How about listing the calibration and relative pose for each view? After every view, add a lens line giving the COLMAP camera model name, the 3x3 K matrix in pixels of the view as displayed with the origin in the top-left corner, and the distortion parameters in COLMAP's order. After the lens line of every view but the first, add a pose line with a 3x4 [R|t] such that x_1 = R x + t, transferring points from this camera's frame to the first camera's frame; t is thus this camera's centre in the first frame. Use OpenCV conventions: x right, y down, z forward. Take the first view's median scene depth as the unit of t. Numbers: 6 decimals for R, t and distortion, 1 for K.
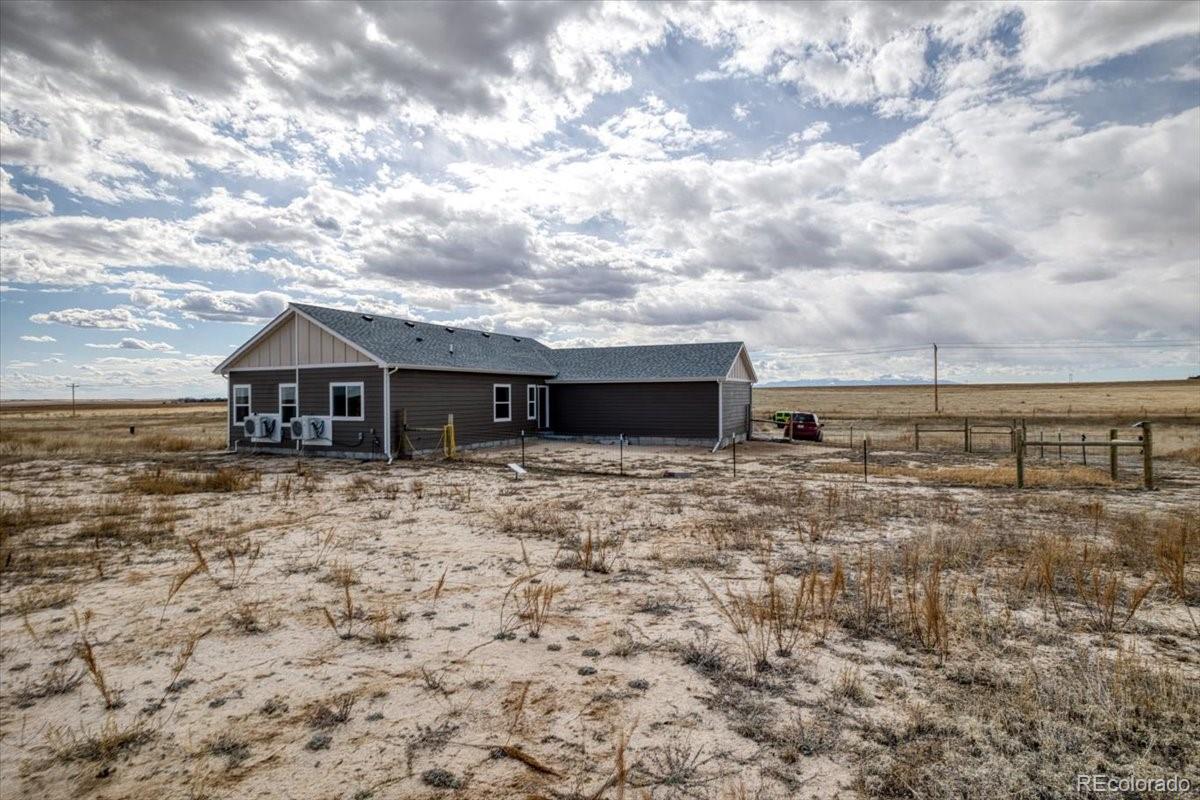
lens RADIAL K [[646.8, 0, 600.0], [0, 646.8, 400.0], [0, 0, 1]] dist [0.000738, 0.000150]
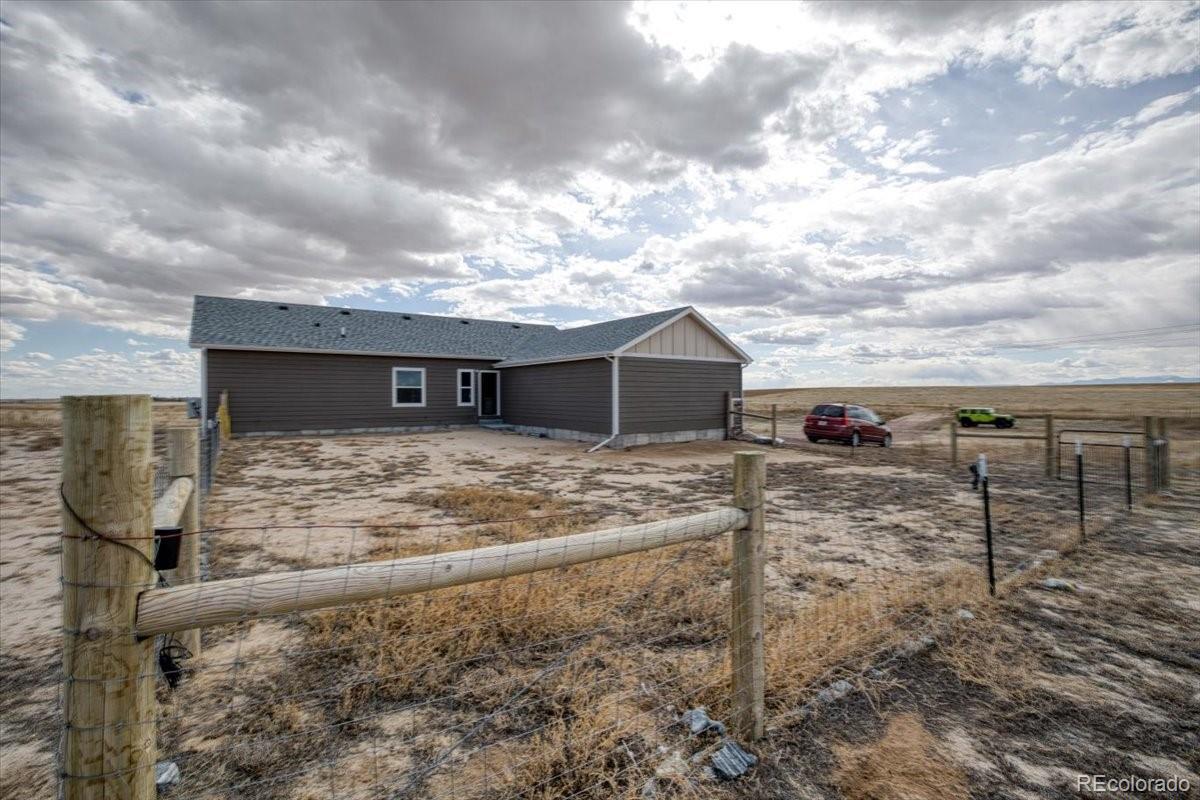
lens RADIAL K [[518.1, 0, 596.7], [0, 518.1, 393.2], [0, 0, 1]] dist [-0.052304, 0.020584]
pose [[0.876186, 0.003044, -0.481963, 0.421960], [-0.006546, 0.999963, -0.005584, 0.014257], [0.481928, 0.008047, 0.876174, 0.435220]]
